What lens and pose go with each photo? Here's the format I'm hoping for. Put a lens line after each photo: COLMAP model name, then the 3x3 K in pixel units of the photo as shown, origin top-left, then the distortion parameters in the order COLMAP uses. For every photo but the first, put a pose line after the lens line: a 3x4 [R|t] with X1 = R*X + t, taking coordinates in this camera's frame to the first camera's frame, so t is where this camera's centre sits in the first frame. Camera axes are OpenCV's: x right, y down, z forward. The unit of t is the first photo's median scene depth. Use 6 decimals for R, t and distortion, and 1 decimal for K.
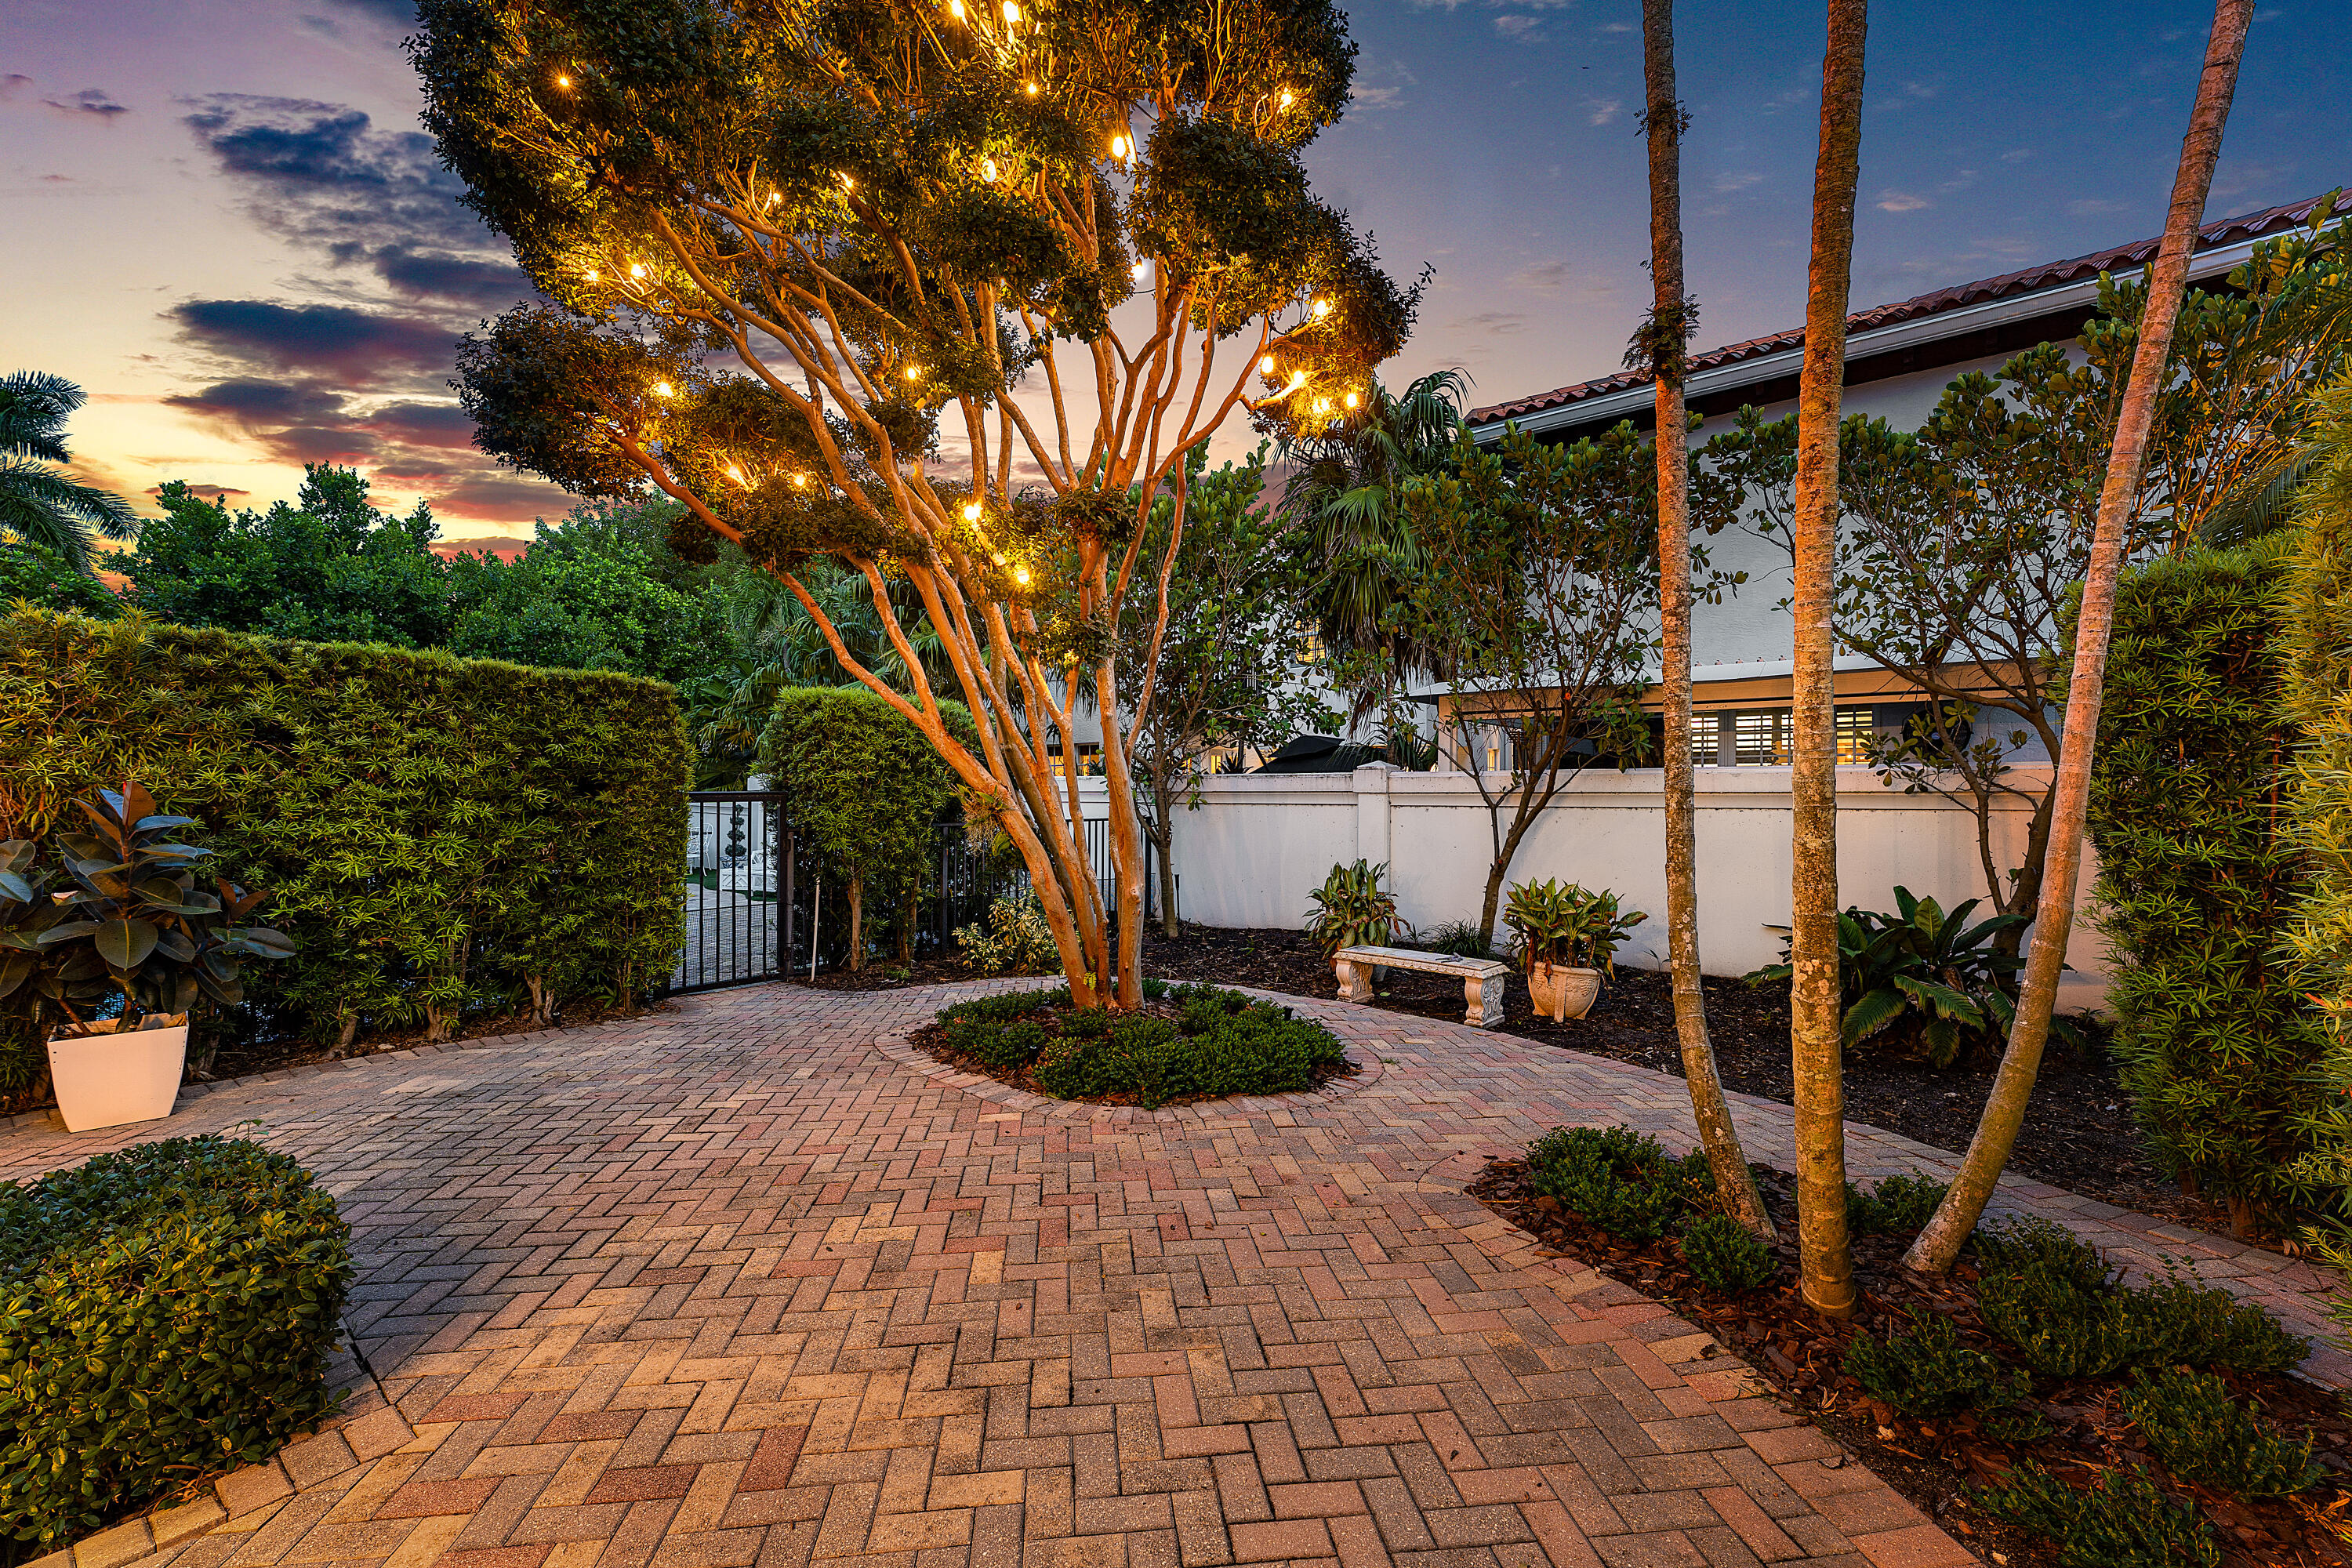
lens RADIAL K [[955.5, 0, 1176.0], [0, 955.5, 784.0], [0, 0, 1]] dist [-0.000953, -0.000175]
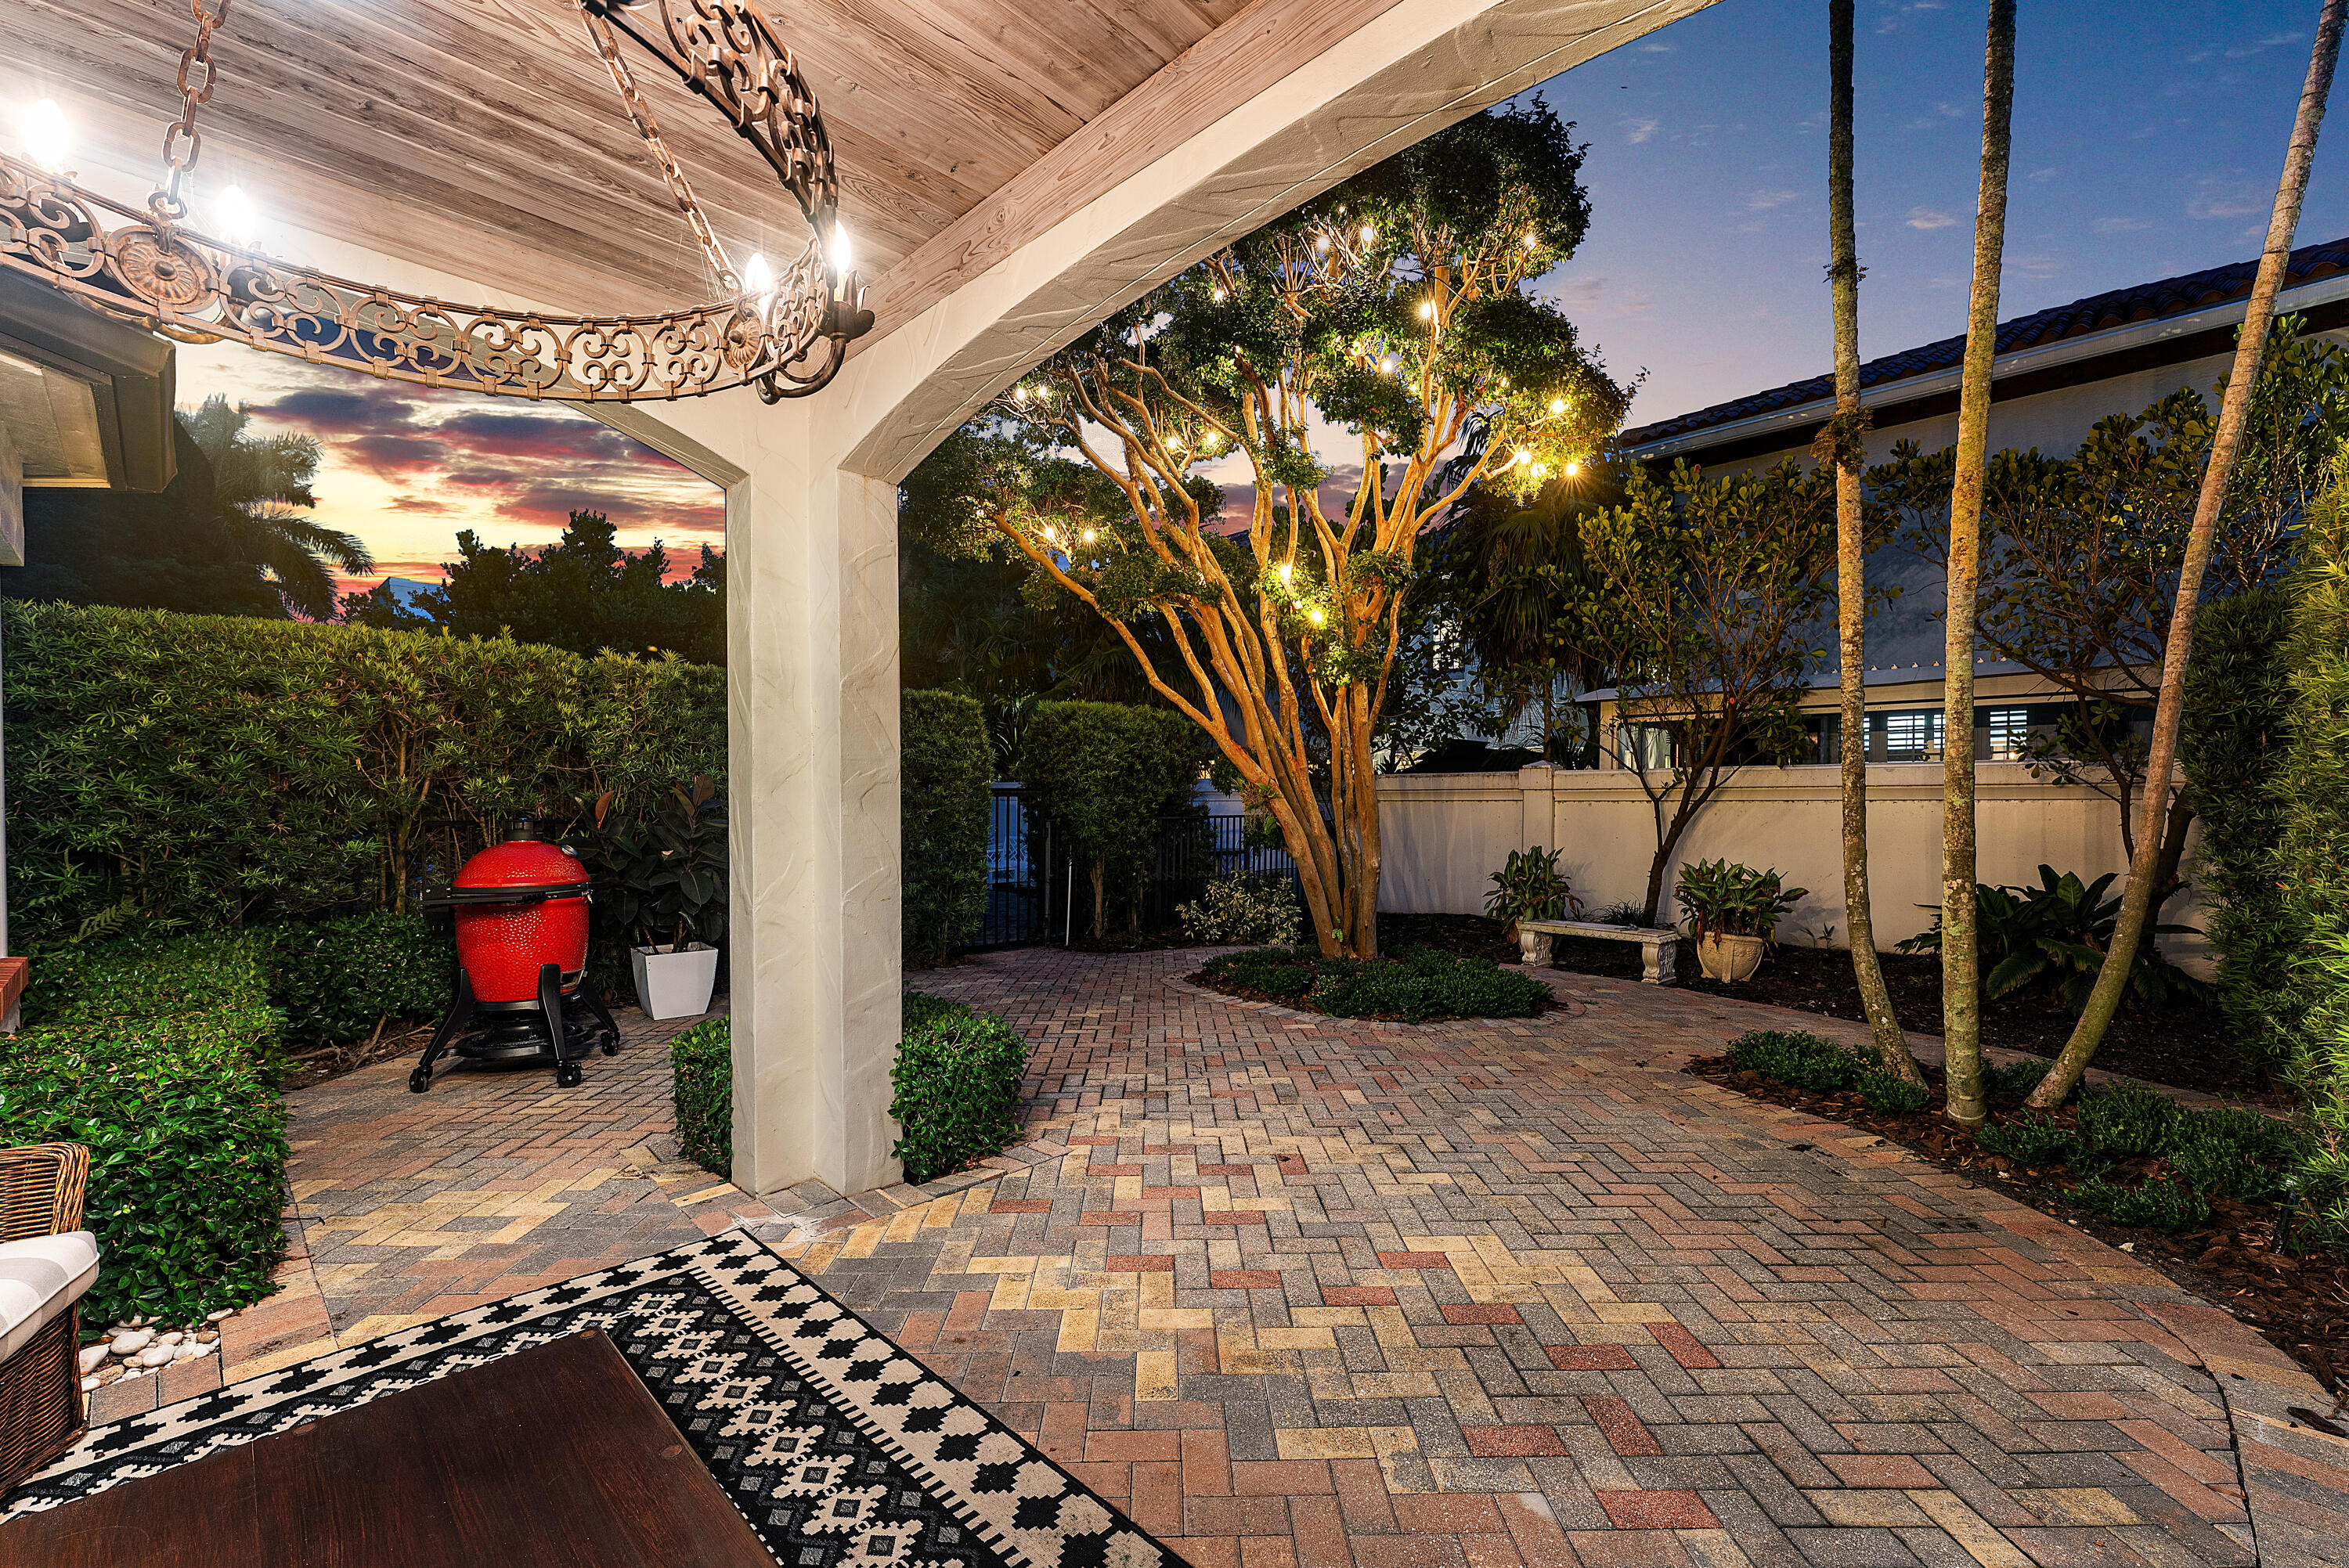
lens RADIAL K [[962.4, 0, 1177.6], [0, 962.4, 806.6], [0, 0, 1]] dist [-0.000251, -0.000518]
pose [[0.994993, -0.001492, -0.099933, -0.150804], [0.003106, 0.999867, 0.016002, 0.015272], [0.099895, -0.016233, 0.994866, -0.234907]]
